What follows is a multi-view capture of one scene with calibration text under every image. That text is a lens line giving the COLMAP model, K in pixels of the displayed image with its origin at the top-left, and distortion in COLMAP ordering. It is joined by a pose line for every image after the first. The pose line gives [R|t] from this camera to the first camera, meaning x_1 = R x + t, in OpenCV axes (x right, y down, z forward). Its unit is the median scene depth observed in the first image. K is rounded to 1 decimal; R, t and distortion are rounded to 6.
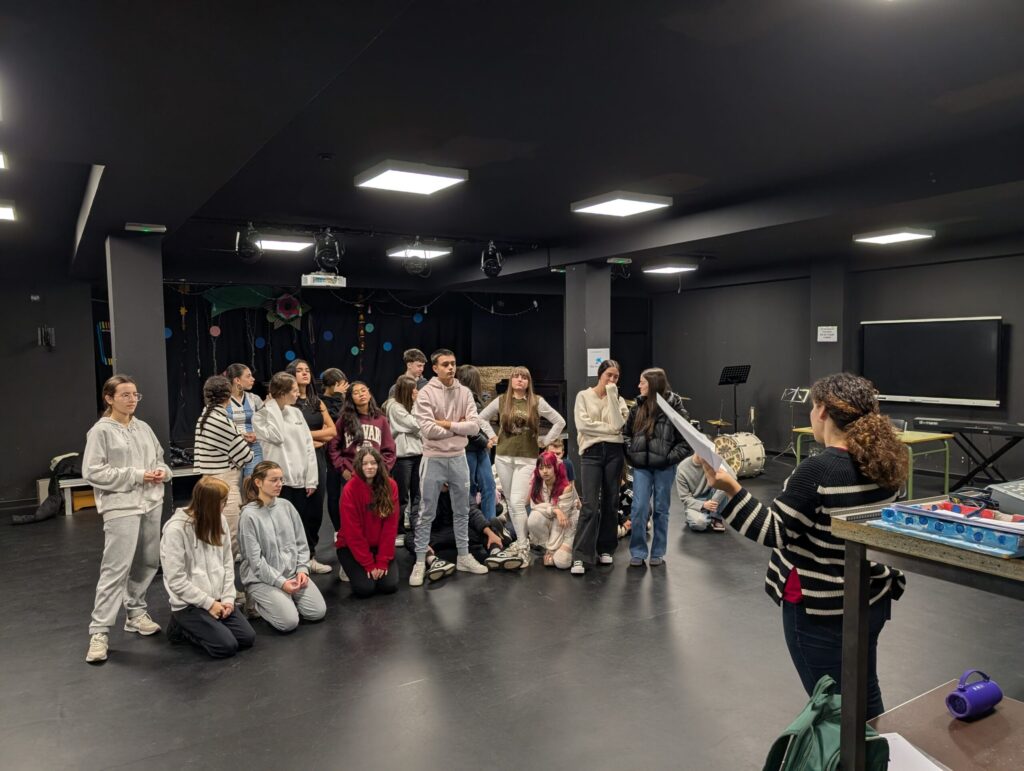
lens RADIAL K [[716.3, 0, 498.1], [0, 716.3, 397.1], [0, 0, 1]] dist [0.022426, -0.015455]
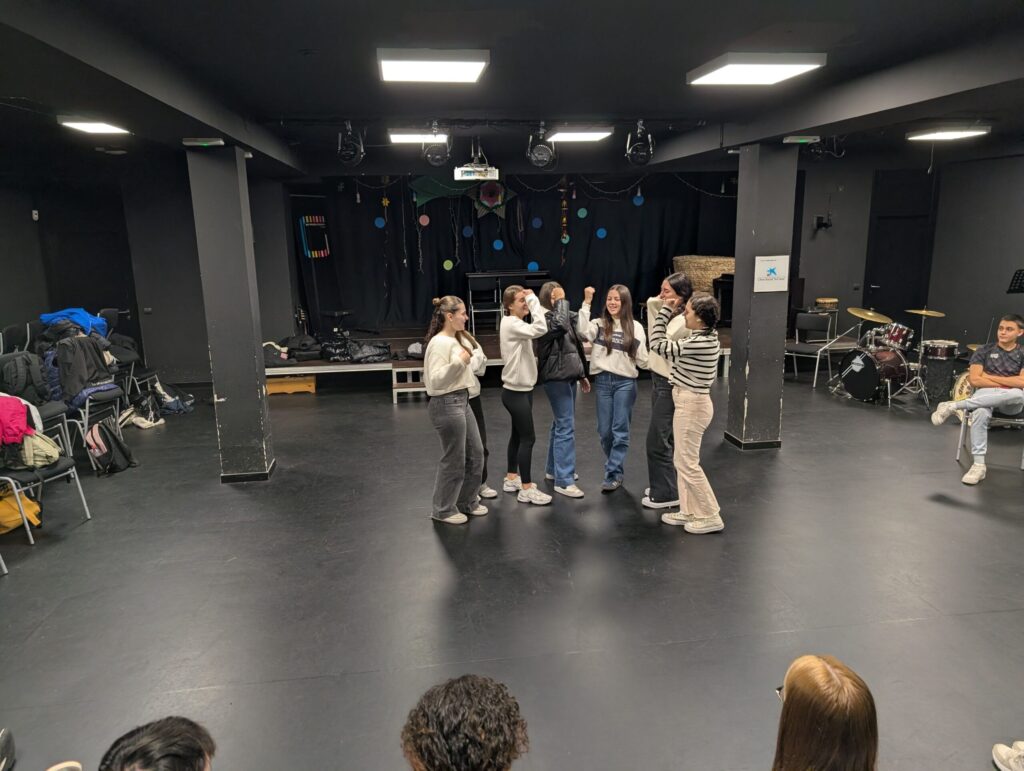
lens RADIAL K [[716.3, 0, 516.4], [0, 716.3, 380.8], [0, 0, 1]] dist [0.022426, -0.015455]
pose [[0.916686, 0.085565, -0.390341, 0.158703], [-0.021321, 0.985888, 0.166042, -0.045496], [0.399040, -0.143886, 0.905574, 0.124564]]
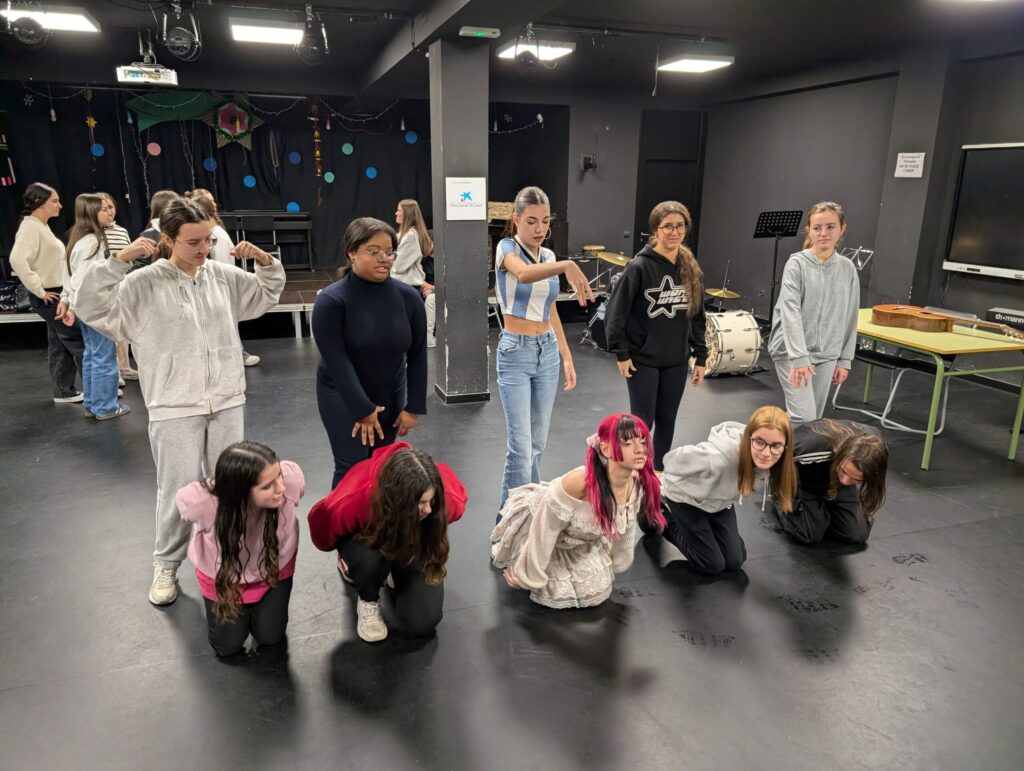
lens RADIAL K [[716.3, 0, 505.8], [0, 716.3, 384.1], [0, 0, 1]] dist [0.022426, -0.015455]
pose [[0.970234, 0.088235, -0.225522, 0.271217], [-0.039787, 0.976685, 0.210957, -0.017574], [0.238878, -0.195705, 0.951124, 0.260114]]
